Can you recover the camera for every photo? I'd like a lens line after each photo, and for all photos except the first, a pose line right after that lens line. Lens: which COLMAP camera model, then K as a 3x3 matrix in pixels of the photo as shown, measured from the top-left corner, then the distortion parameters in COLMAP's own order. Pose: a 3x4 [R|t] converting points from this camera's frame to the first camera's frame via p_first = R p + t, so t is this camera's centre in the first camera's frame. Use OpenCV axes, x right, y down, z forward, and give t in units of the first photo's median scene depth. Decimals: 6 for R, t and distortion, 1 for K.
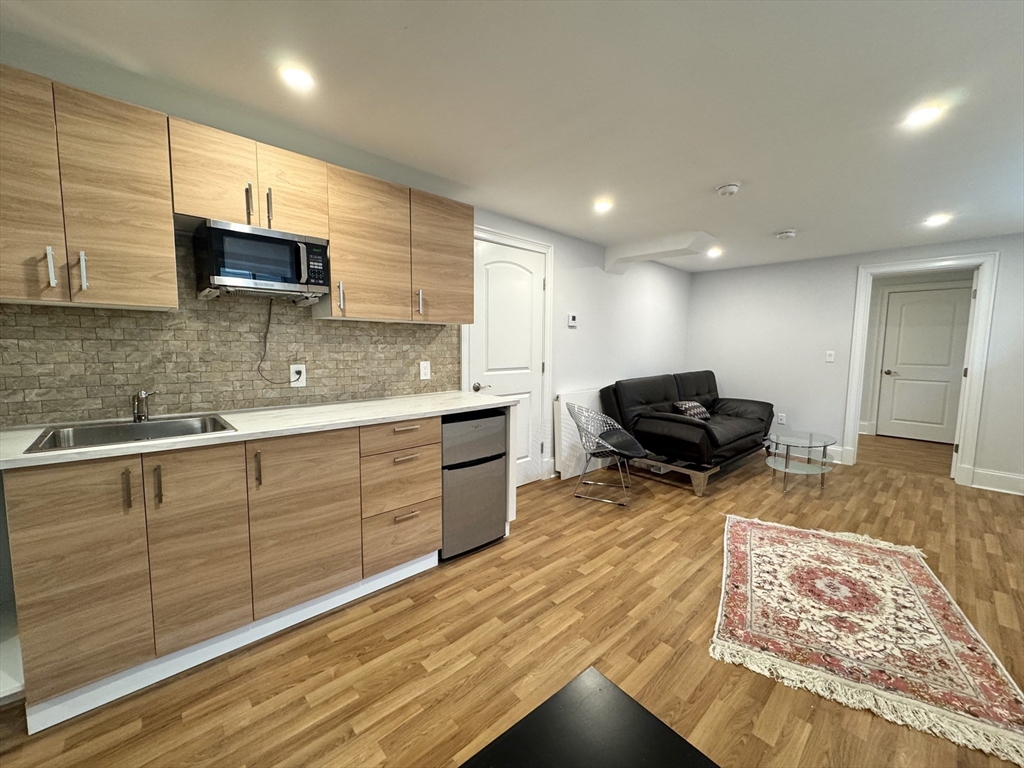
lens RADIAL K [[407.8, 0, 510.0], [0, 407.8, 382.5], [0, 0, 1]] dist [-0.002131, 0.001105]
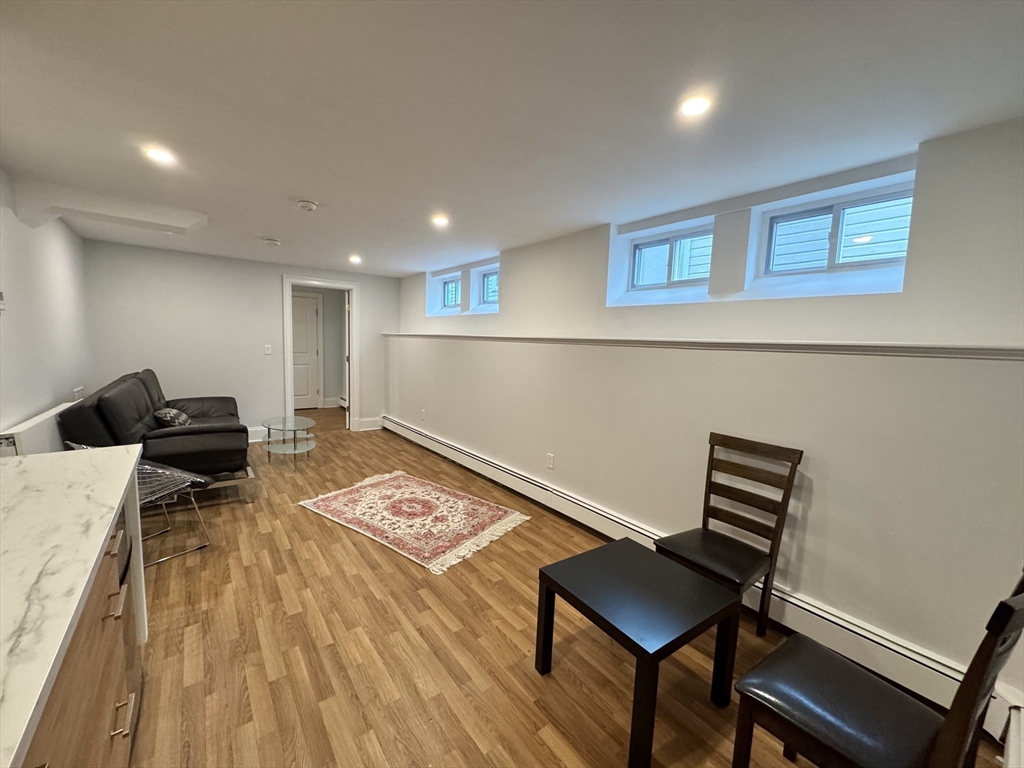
lens RADIAL K [[407.8, 0, 512.5], [0, 407.8, 384.8], [0, 0, 1]] dist [-0.002131, 0.001105]
pose [[0.083152, -0.111082, 0.990326, -0.606894], [0.060925, 0.992476, 0.106207, -0.089766], [-0.994673, 0.051504, 0.089294, 0.431006]]
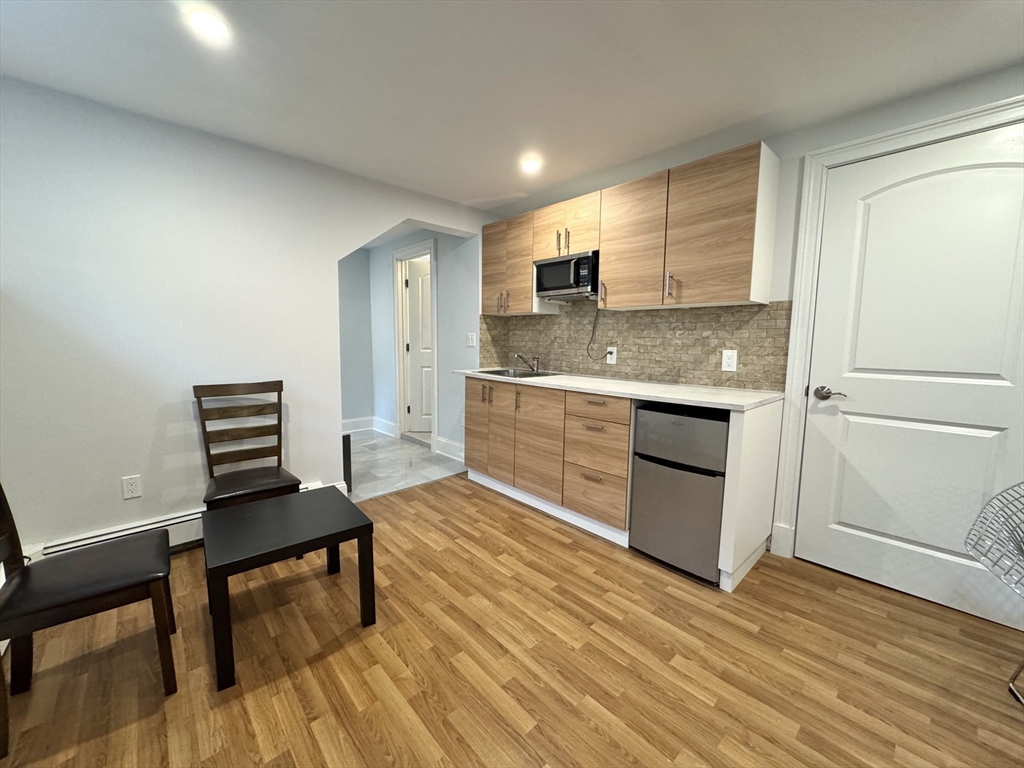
lens RADIAL K [[407.8, 0, 513.5], [0, 407.8, 381.7], [0, 0, 1]] dist [-0.002131, 0.001105]
pose [[-0.000077, 0.094698, -0.995506, 0.803139], [-0.105577, 0.989942, 0.094177, -0.023195], [0.994411, 0.105109, 0.009922, 0.684428]]
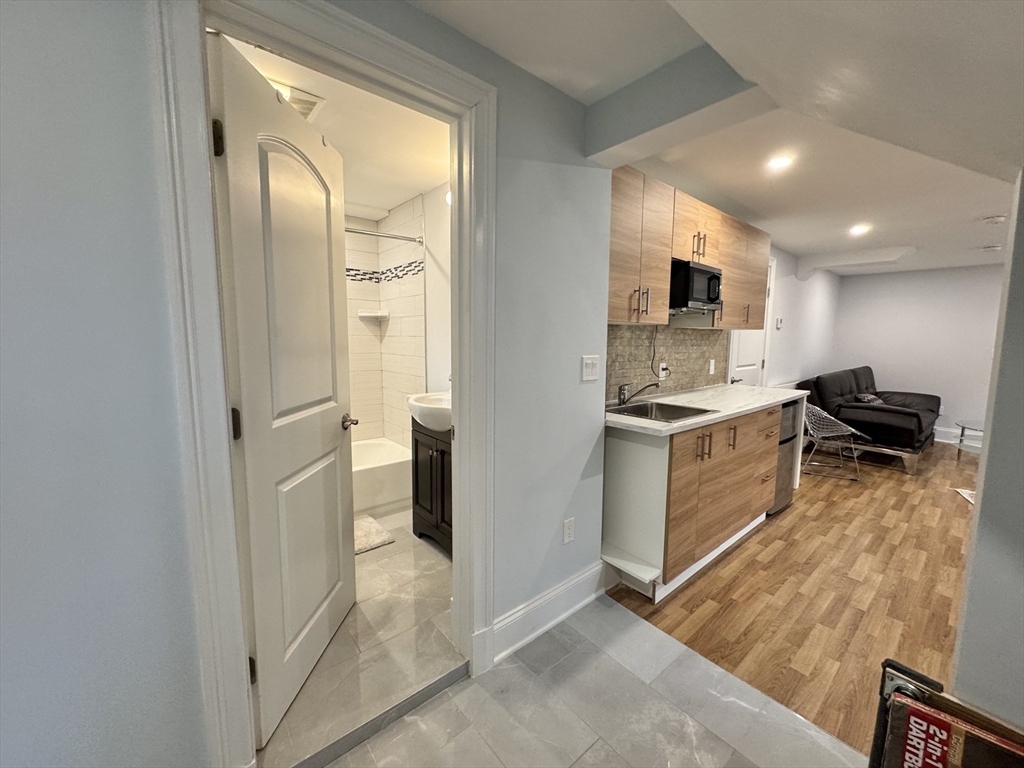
lens RADIAL K [[407.8, 0, 511.7], [0, 407.8, 381.6], [0, 0, 1]] dist [-0.002131, 0.001105]
pose [[0.999035, 0.003824, -0.043754, -0.947100], [-0.003189, 0.999889, 0.014578, -0.001988], [0.043805, -0.014425, 0.998936, -0.320849]]
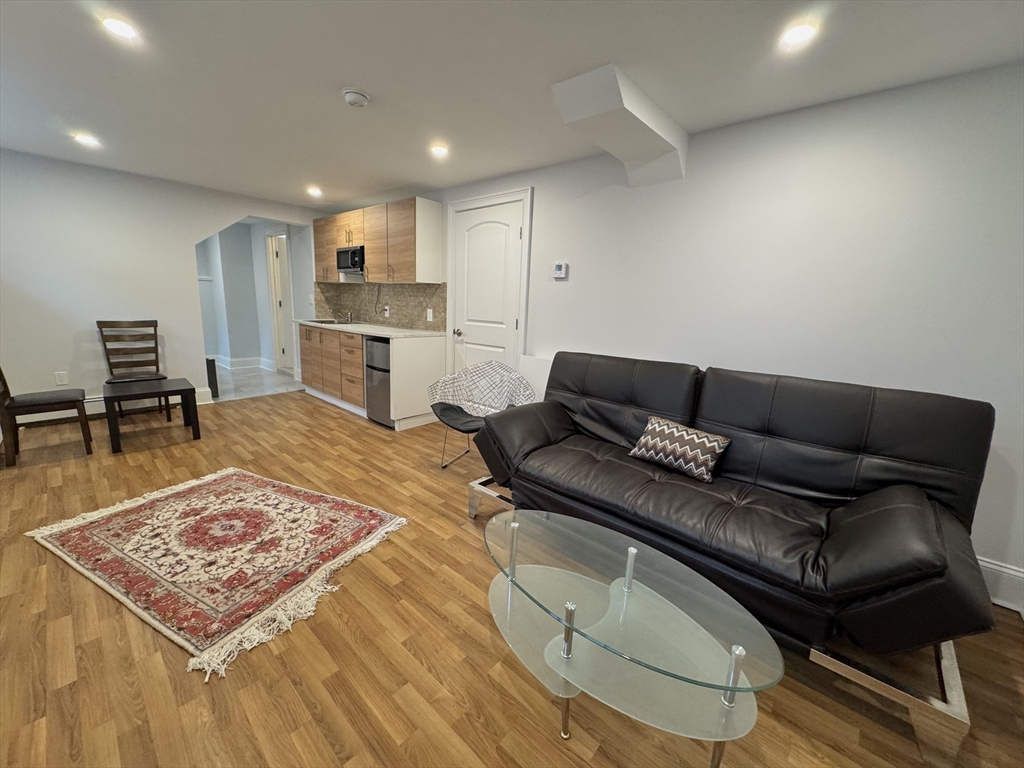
lens RADIAL K [[407.8, 0, 514.0], [0, 407.8, 382.6], [0, 0, 1]] dist [-0.002131, 0.001105]
pose [[0.097275, 0.187413, -0.977453, 1.668295], [-0.132674, 0.975787, 0.173890, -0.111580], [0.986375, 0.112767, 0.119785, 1.441260]]
